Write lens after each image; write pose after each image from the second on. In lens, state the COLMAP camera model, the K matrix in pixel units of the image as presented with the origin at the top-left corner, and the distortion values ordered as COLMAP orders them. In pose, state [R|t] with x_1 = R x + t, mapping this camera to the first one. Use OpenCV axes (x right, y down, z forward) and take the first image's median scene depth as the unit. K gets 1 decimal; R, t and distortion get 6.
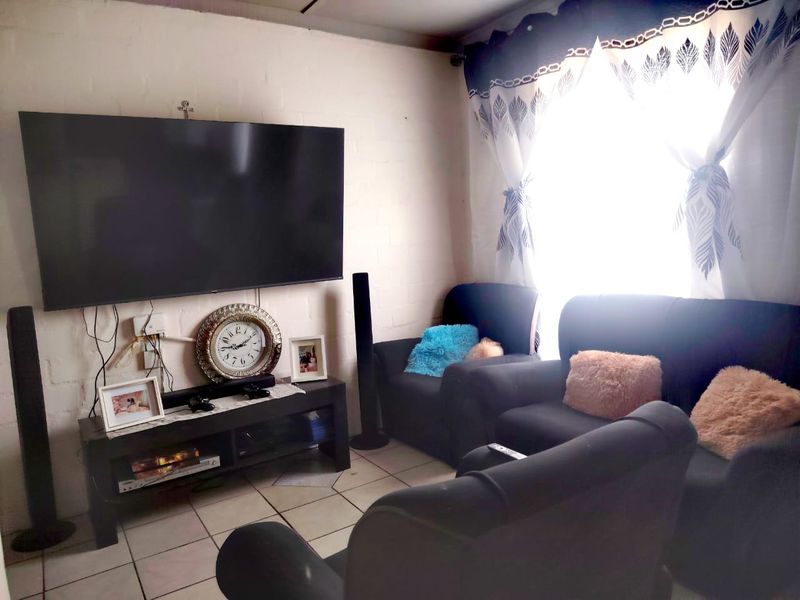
lens RADIAL K [[550.5, 0, 401.0], [0, 550.5, 297.1], [0, 0, 1]] dist [0.003024, -0.004855]
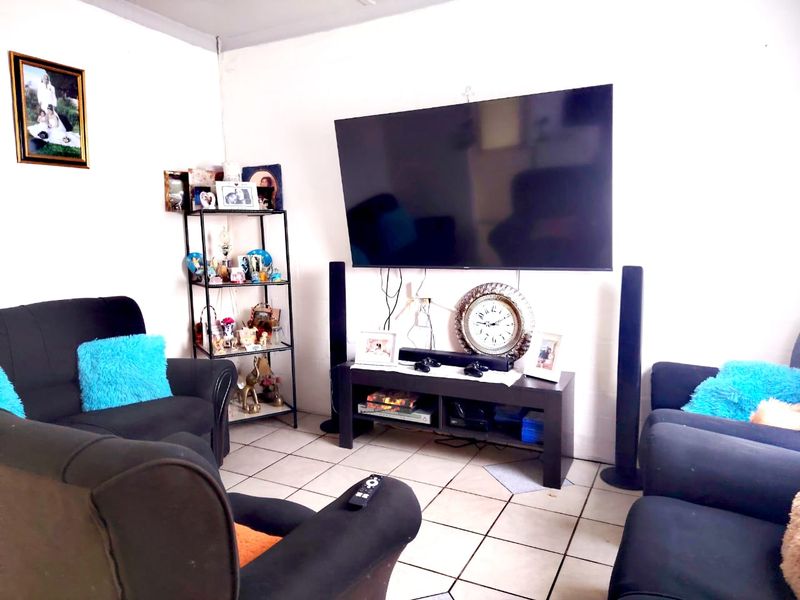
lens RADIAL K [[550.5, 0, 400.9], [0, 550.5, 300.4], [0, 0, 1]] dist [0.003024, -0.004855]
pose [[0.481348, 0.160934, -0.861629, 0.504465], [-0.116231, 0.986039, 0.119239, -0.057496], [0.868789, 0.042753, 0.493334, 0.360719]]
